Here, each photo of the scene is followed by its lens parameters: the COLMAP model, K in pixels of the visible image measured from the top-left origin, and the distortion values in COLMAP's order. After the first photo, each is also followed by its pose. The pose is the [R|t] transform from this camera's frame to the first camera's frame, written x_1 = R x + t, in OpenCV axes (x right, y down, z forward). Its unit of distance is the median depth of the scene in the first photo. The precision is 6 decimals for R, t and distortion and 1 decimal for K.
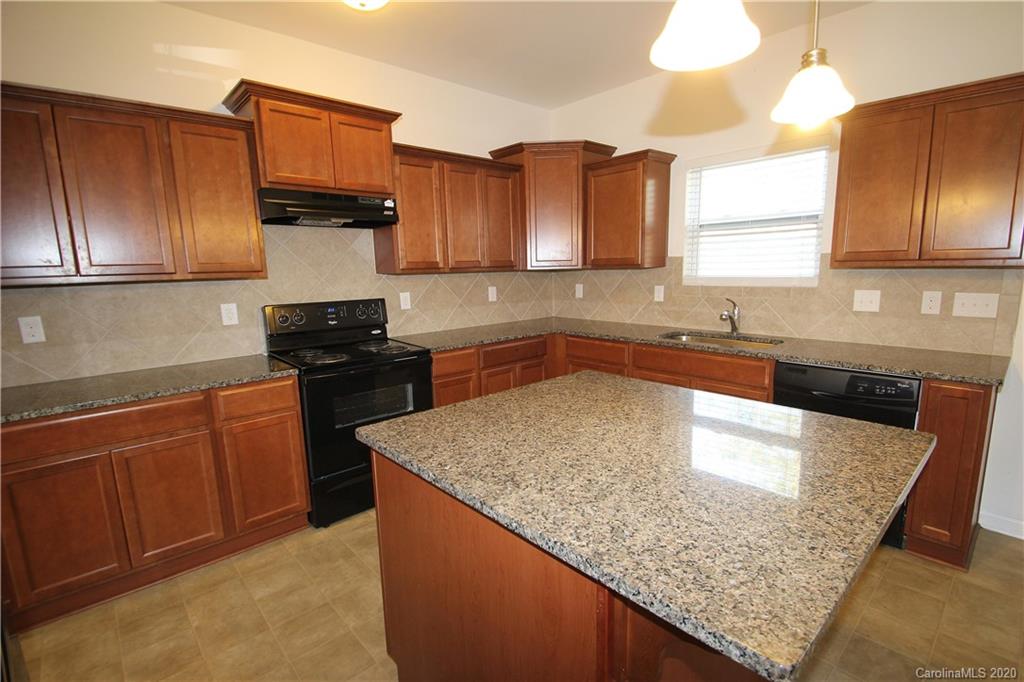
lens RADIAL K [[477.2, 0, 523.5], [0, 477.2, 345.2], [0, 0, 1]] dist [0.009709, -0.013686]
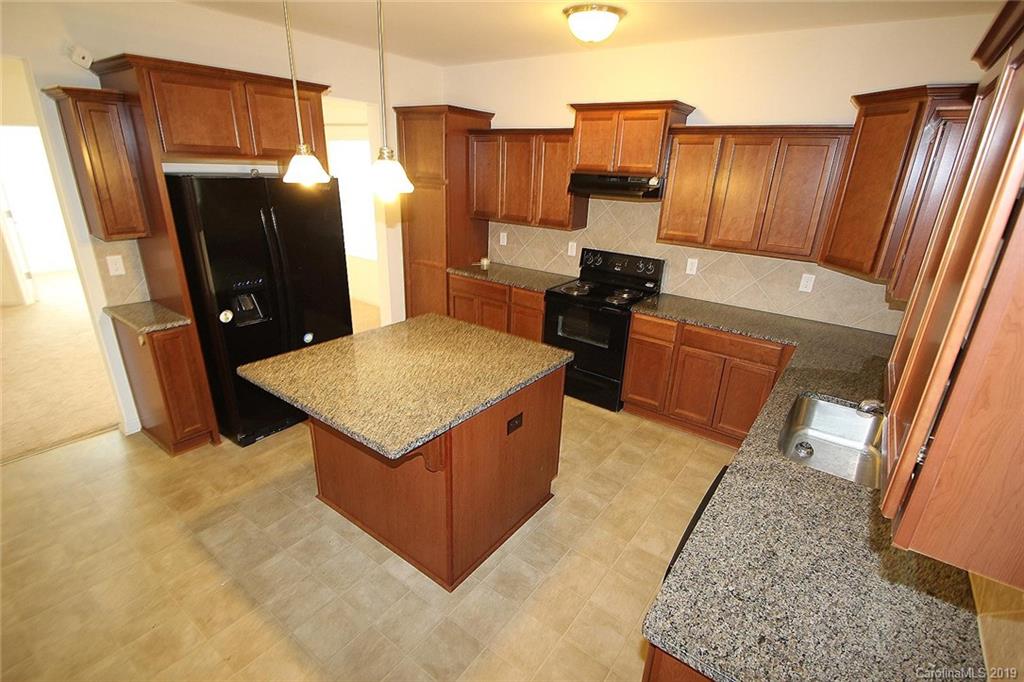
lens RADIAL K [[477.2, 0, 522.1], [0, 477.2, 345.5], [0, 0, 1]] dist [0.009709, -0.013686]
pose [[0.190464, 0.373263, -0.907964, 0.940407], [-0.205795, 0.919525, 0.334846, -0.268780], [0.959881, 0.123079, 0.251952, 0.466871]]
